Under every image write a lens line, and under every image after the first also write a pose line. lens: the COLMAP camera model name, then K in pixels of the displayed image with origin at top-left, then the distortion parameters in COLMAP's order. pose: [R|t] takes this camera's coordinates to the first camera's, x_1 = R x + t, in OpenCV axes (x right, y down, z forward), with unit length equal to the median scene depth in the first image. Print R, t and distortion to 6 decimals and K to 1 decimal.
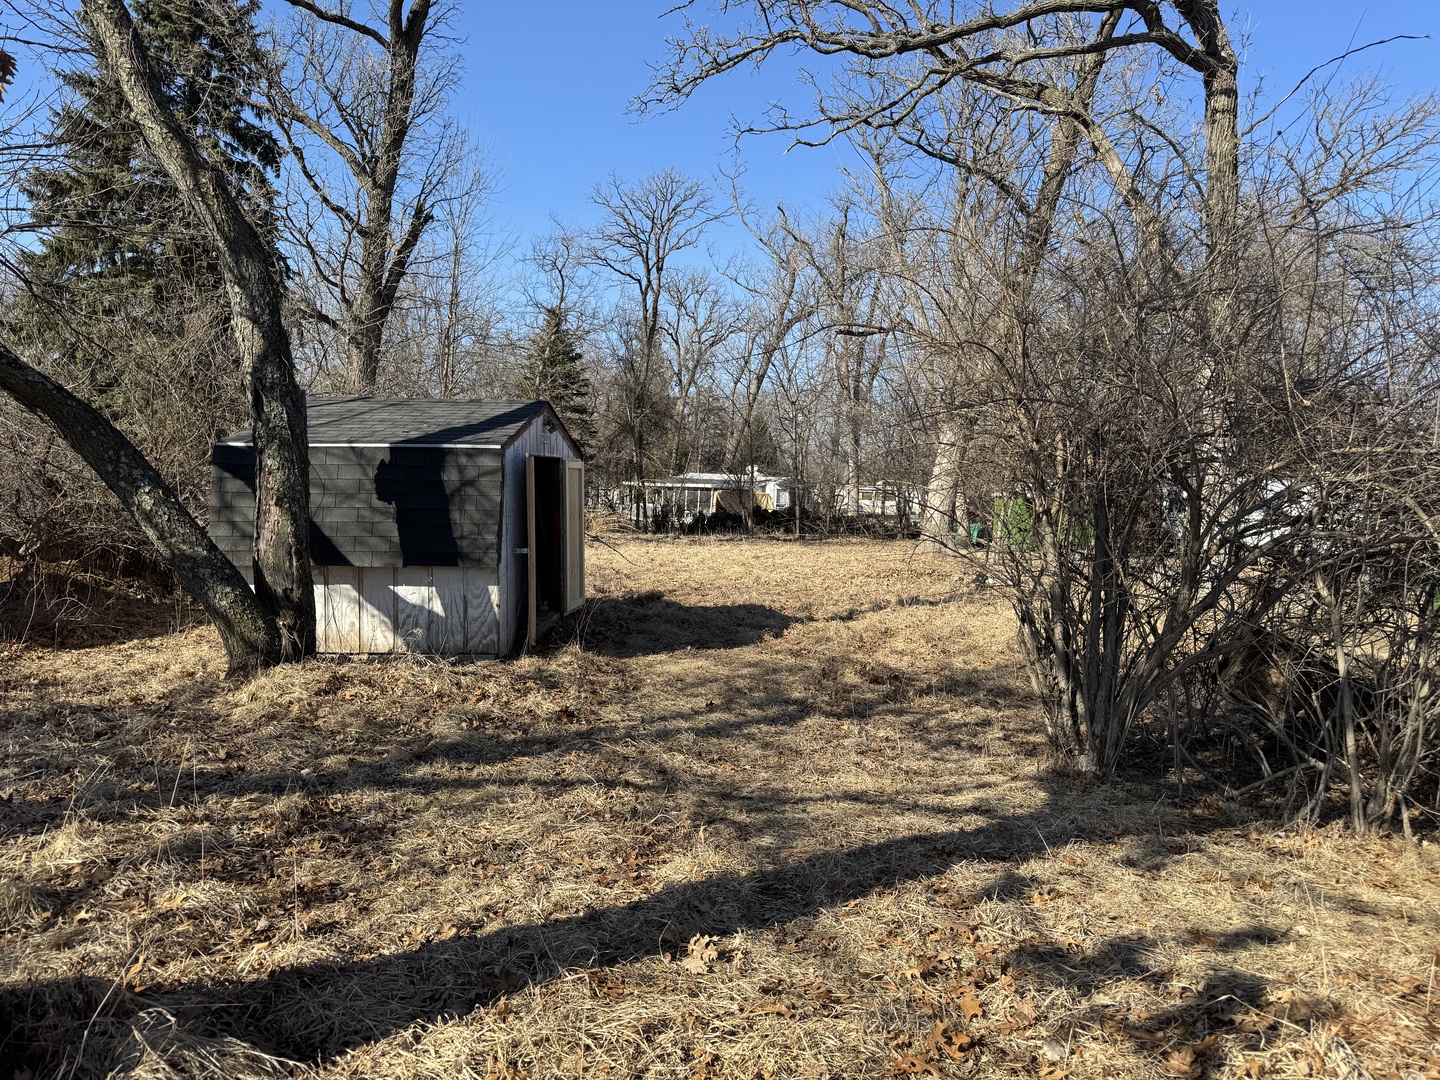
lens RADIAL K [[1008.1, 0, 720.0], [0, 1008.1, 540.0], [0, 0, 1]] dist [-0.001559, 0.000064]
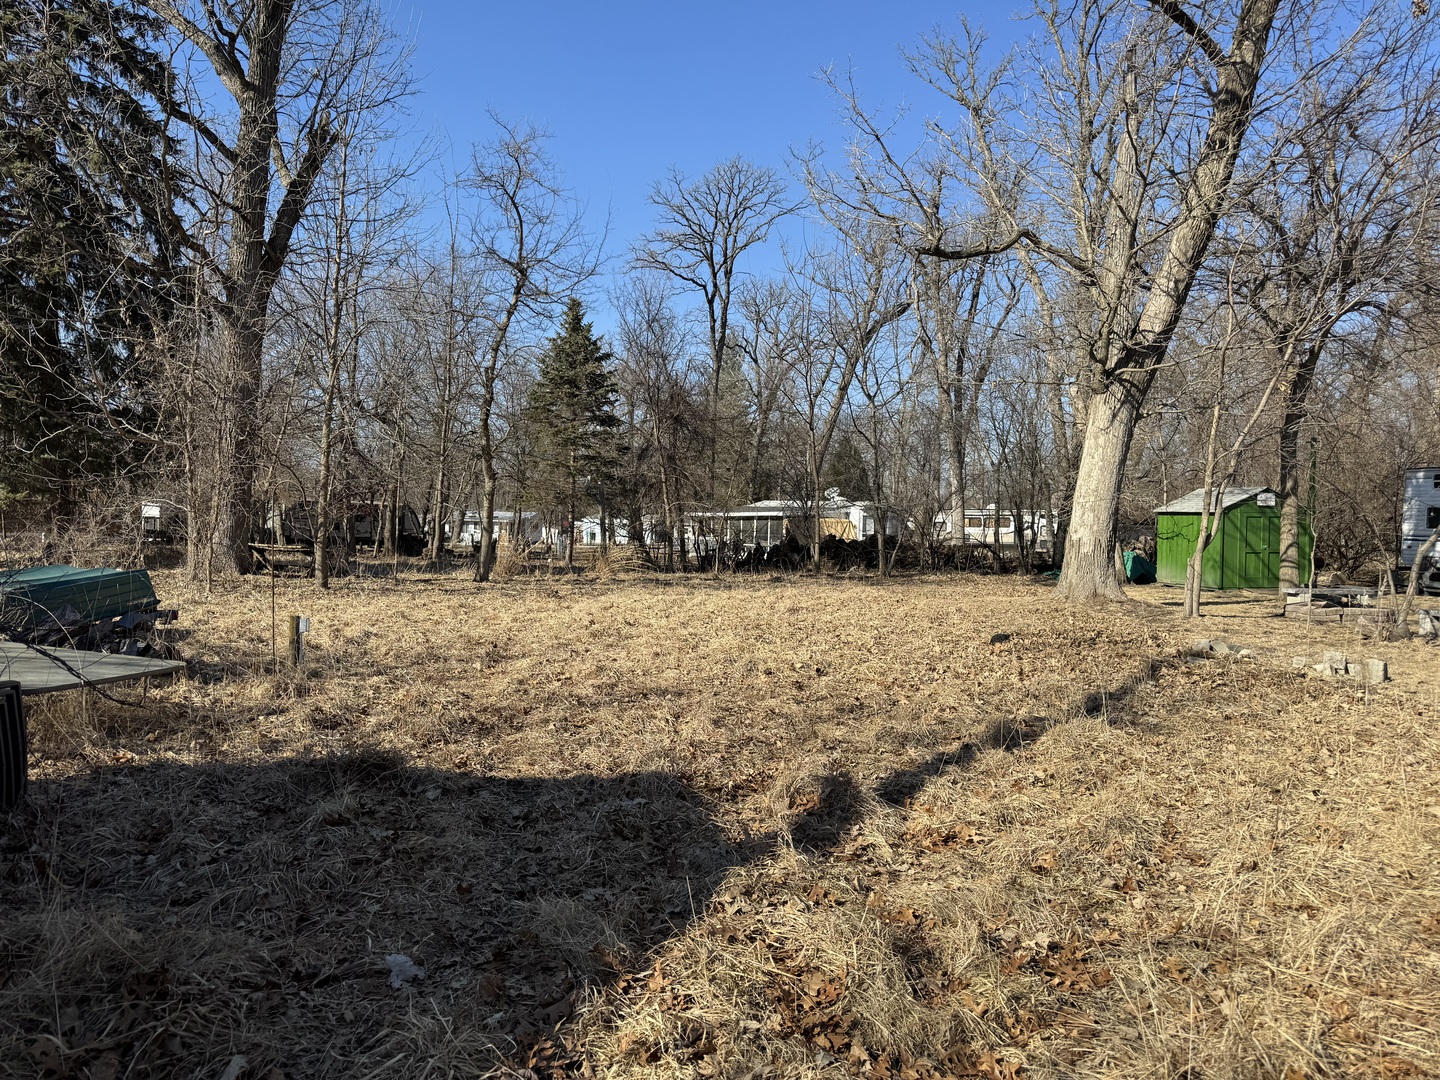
lens RADIAL K [[839.8, 0, 720.0], [0, 839.8, 540.0], [0, 0, 1]] dist [0.048054, -0.165304]
pose [[0.989251, -0.018315, -0.145079, 0.037799], [0.013000, 0.999212, -0.037503, -0.005775], [0.145651, 0.035214, 0.988709, 0.279630]]
